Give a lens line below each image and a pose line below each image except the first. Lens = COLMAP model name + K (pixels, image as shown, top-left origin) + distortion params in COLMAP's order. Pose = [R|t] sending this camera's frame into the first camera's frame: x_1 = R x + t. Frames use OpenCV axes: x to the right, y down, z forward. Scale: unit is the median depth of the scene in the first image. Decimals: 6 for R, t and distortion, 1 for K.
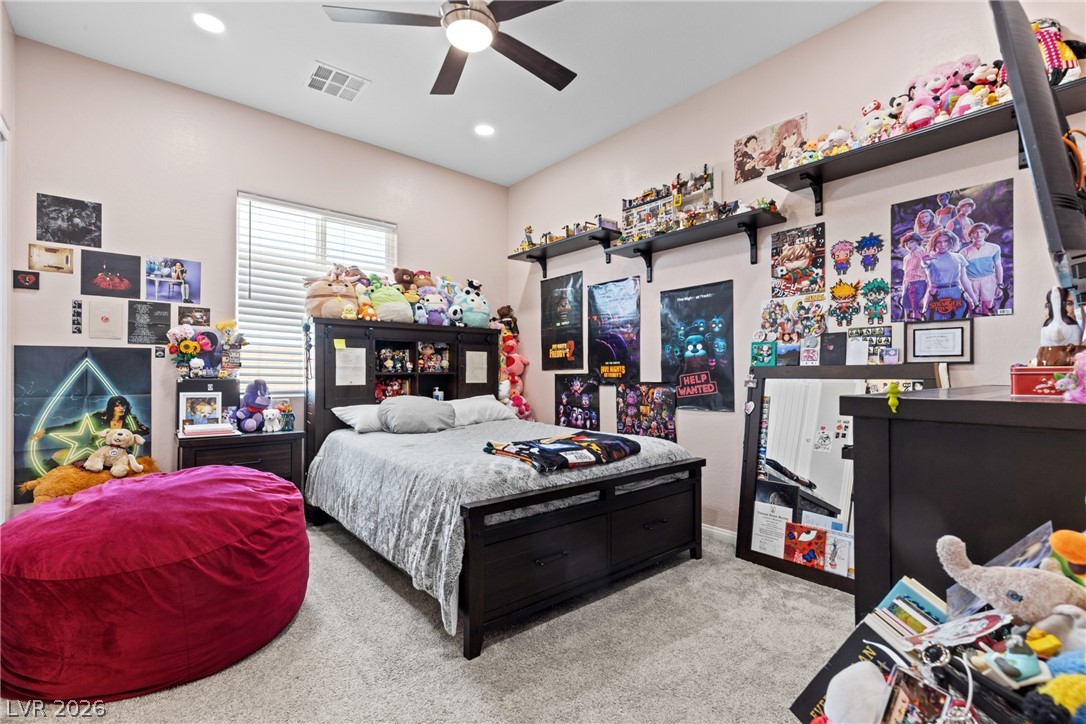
lens RADIAL K [[490.7, 0, 547.7], [0, 490.7, 370.1], [0, 0, 1]] dist [0.002955, 0.000250]
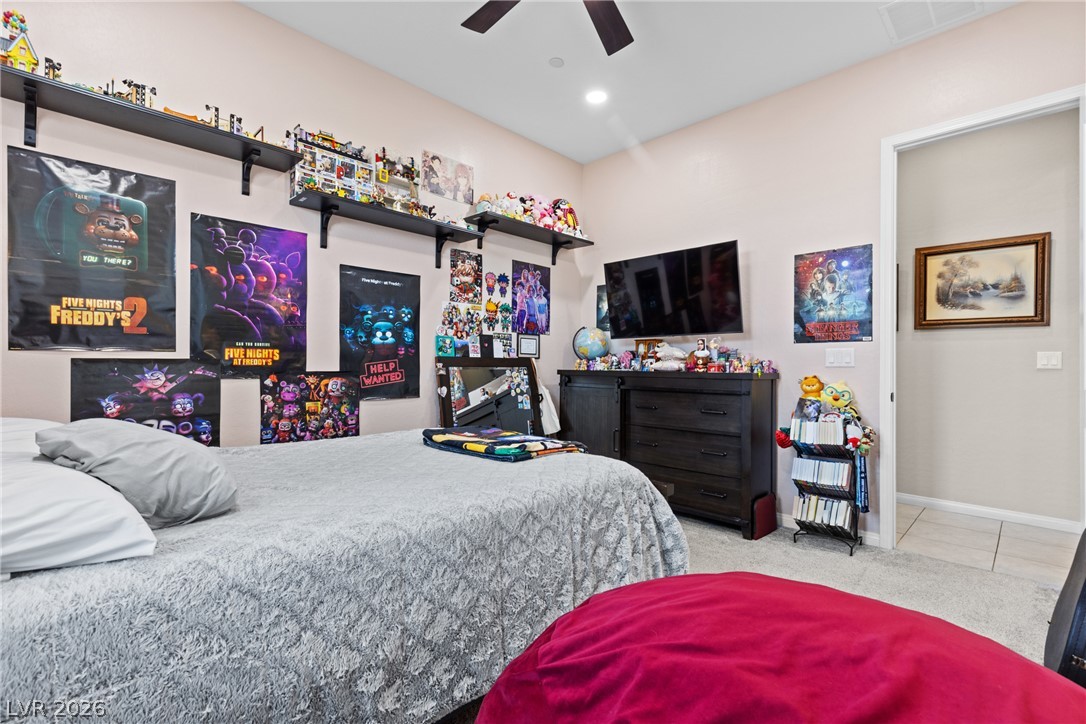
lens RADIAL K [[490.7, 0, 547.7], [0, 490.7, 370.1], [0, 0, 1]] dist [0.002955, 0.000250]
pose [[-0.097889, -0.004225, 0.995188, -0.591405], [-0.012282, 0.999920, 0.003037, 0.014253], [-0.995122, -0.011926, -0.097933, 0.662658]]
